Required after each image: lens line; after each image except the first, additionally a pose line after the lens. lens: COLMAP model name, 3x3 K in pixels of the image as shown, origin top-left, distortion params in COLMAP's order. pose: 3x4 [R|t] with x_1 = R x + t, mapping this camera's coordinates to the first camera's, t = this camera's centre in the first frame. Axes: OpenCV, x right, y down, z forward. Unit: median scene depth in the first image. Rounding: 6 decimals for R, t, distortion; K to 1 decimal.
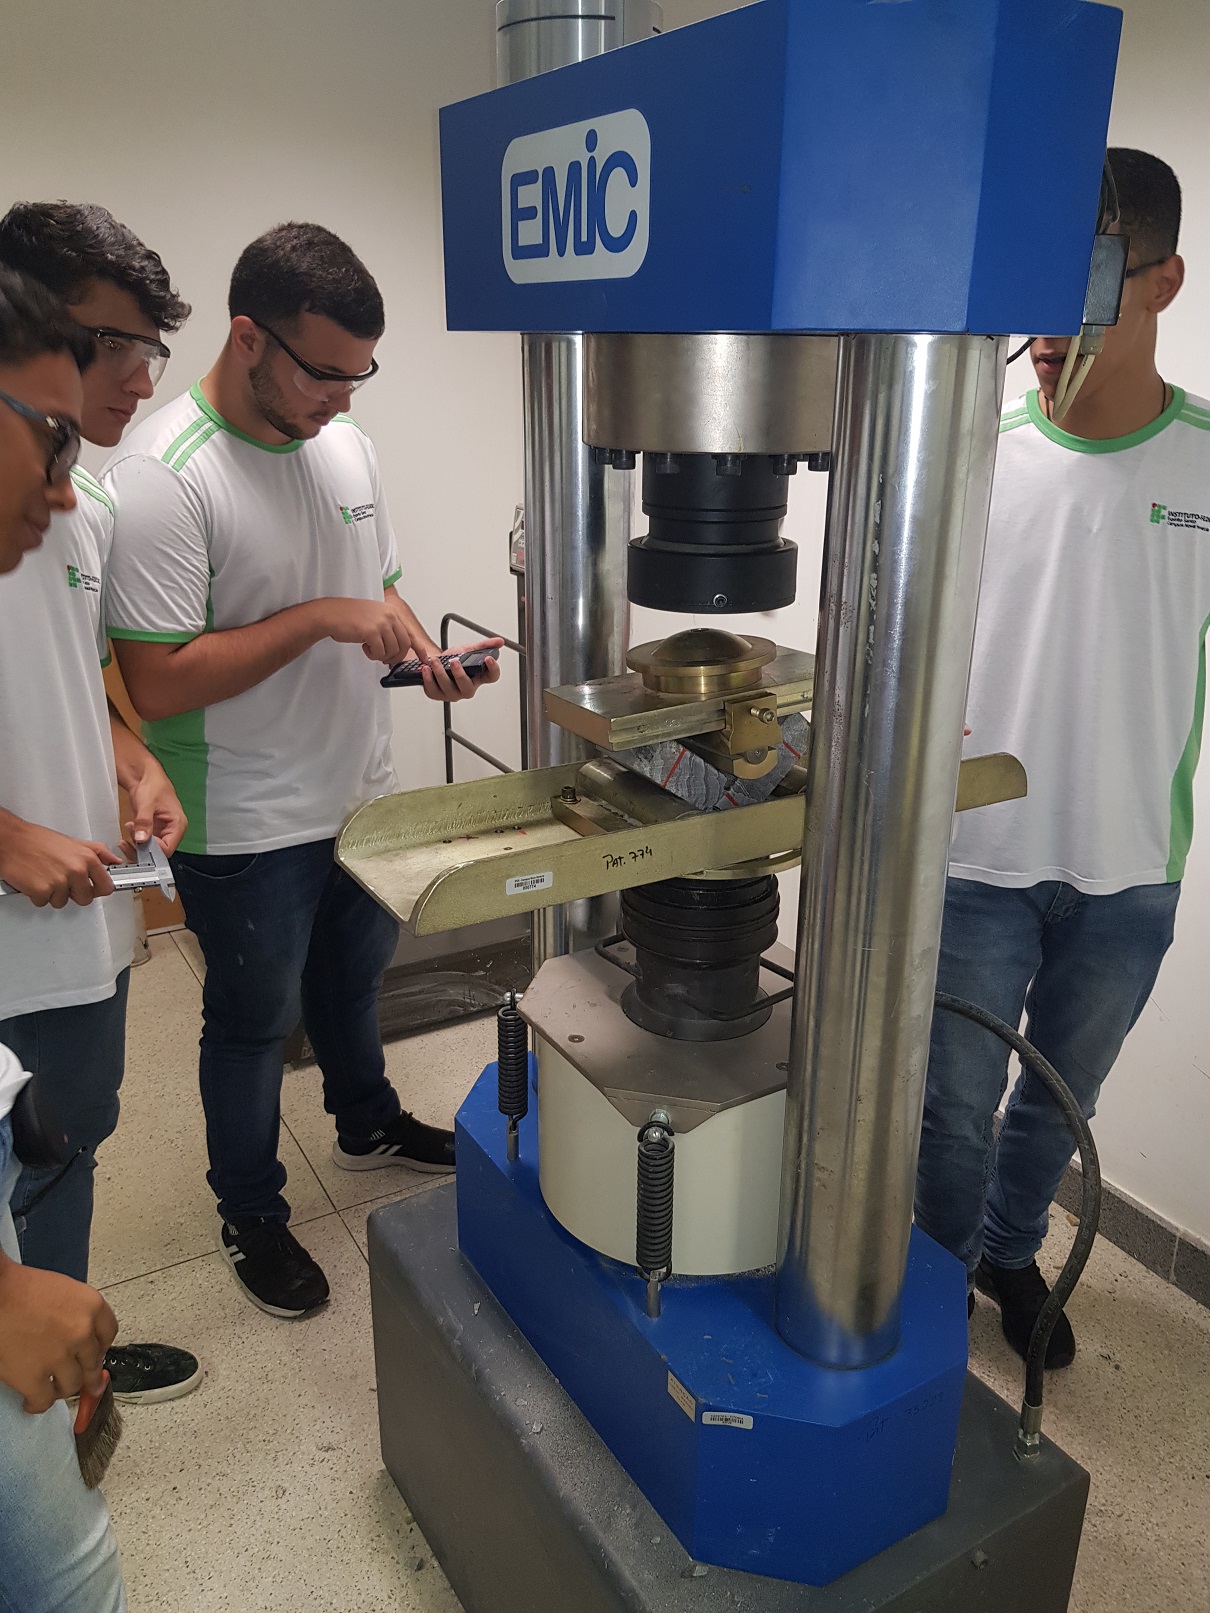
lens RADIAL K [[1293.8, 0, 608.1], [0, 1293.8, 827.6], [0, 0, 1]] dist [0.012929, -0.057477]
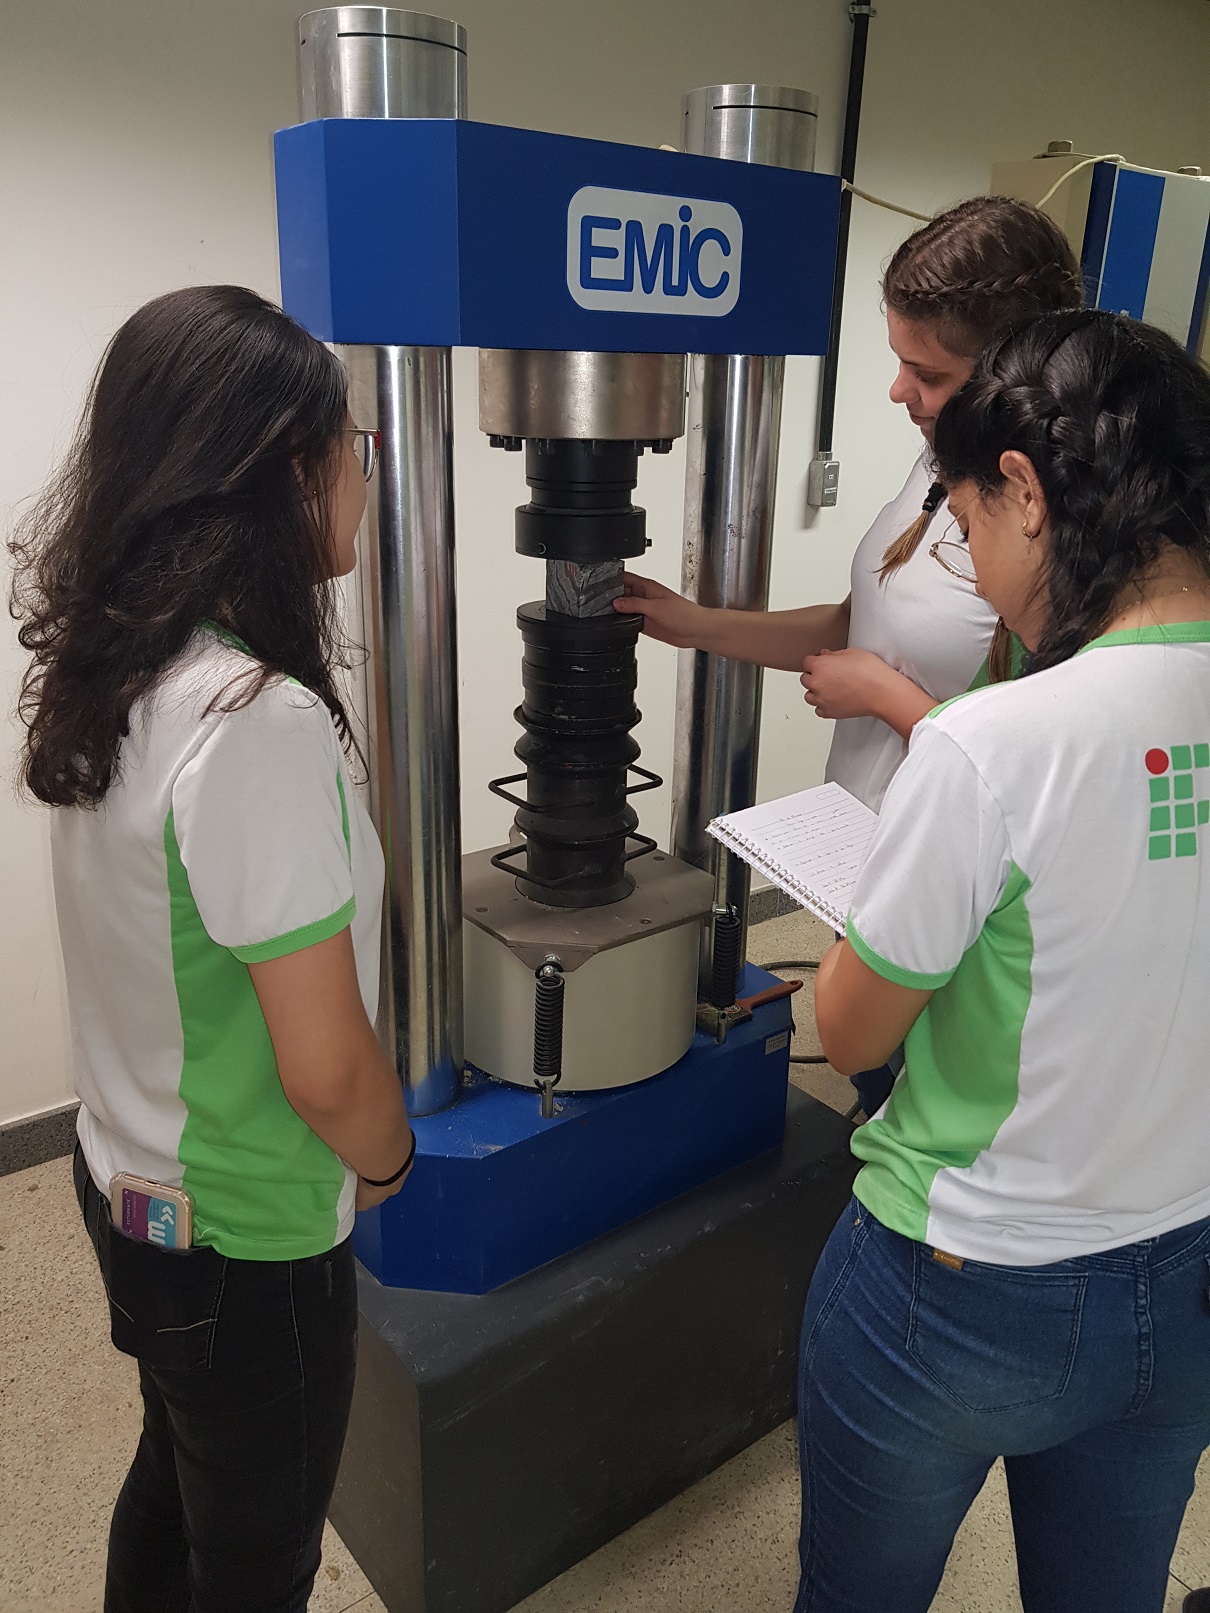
lens RADIAL K [[1293.8, 0, 615.5], [0, 1293.8, 766.6], [0, 0, 1]] dist [0.012929, -0.057477]
pose [[-0.142658, -0.315639, 0.938094, -1.226470], [0.325105, 0.880258, 0.345619, -0.432180], [-0.934856, 0.354285, -0.022960, 1.097043]]
